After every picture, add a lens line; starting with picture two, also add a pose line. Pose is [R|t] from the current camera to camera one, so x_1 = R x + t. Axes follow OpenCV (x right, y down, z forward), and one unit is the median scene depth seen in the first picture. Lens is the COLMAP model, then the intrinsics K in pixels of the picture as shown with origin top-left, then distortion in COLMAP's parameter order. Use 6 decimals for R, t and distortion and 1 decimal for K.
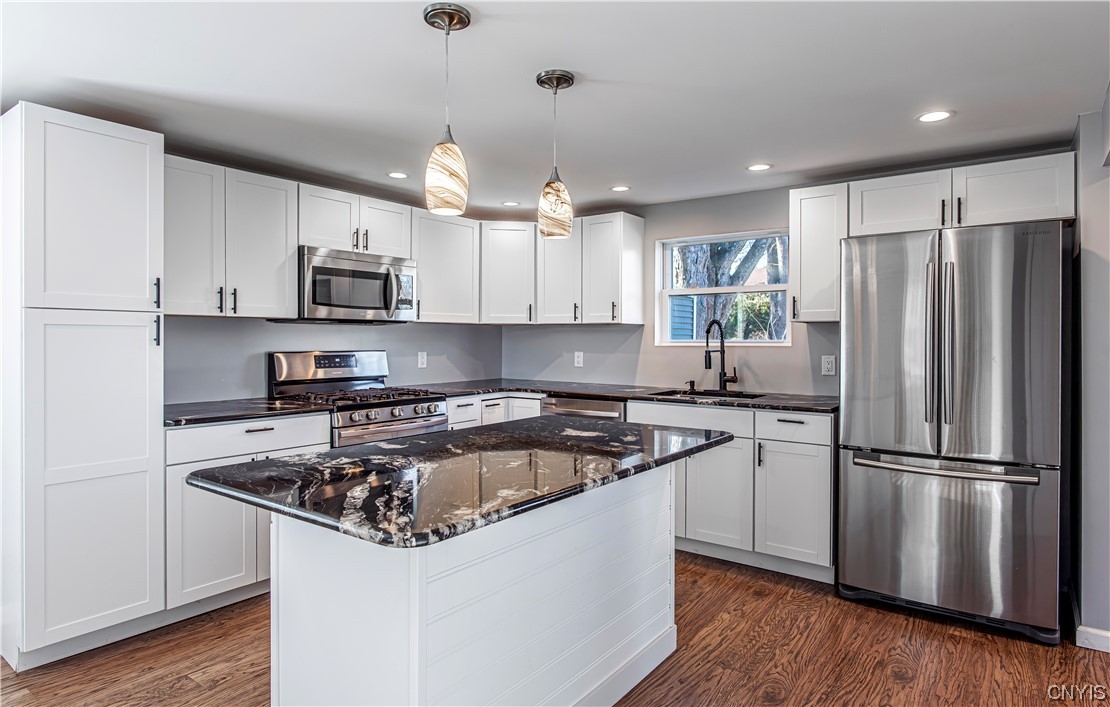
lens RADIAL K [[658.2, 0, 549.3], [0, 658.2, 338.6], [0, 0, 1]] dist [-0.000971, -0.000144]
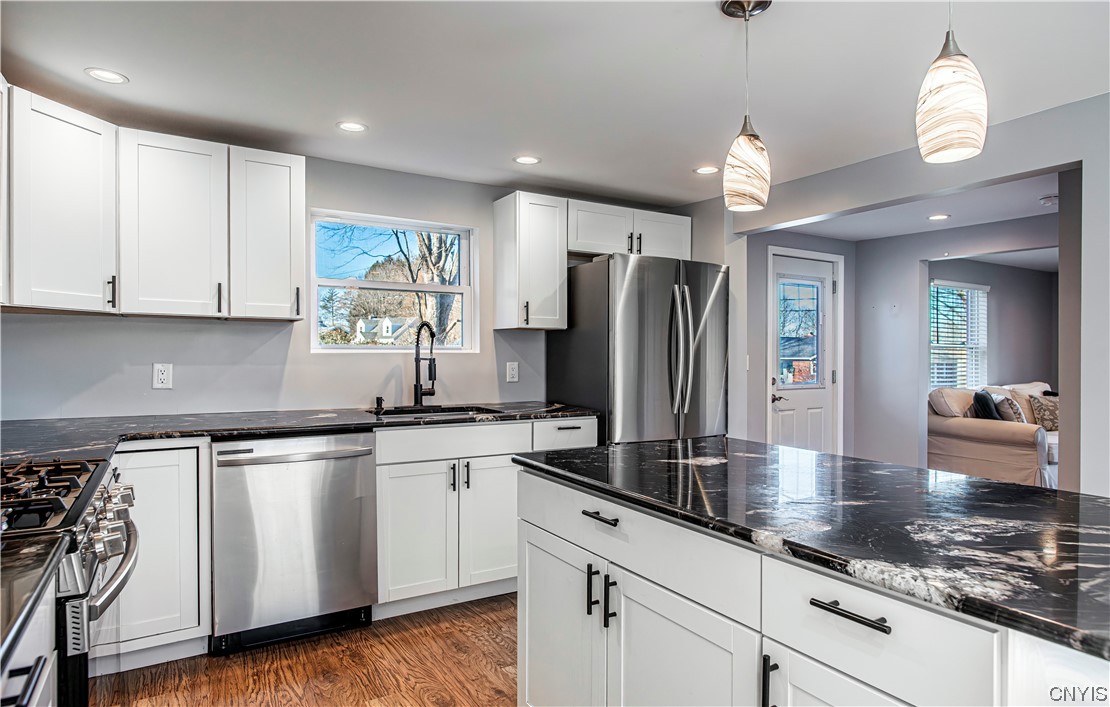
lens RADIAL K [[654.4, 0, 555.0], [0, 654.4, 353.5], [0, 0, 1]] dist [-0.004402, 0.000171]
pose [[0.350972, -0.001129, 0.936385, -0.462370], [-0.004833, 0.999984, 0.003017, 0.008699], [-0.936374, -0.005584, 0.350960, 0.551509]]
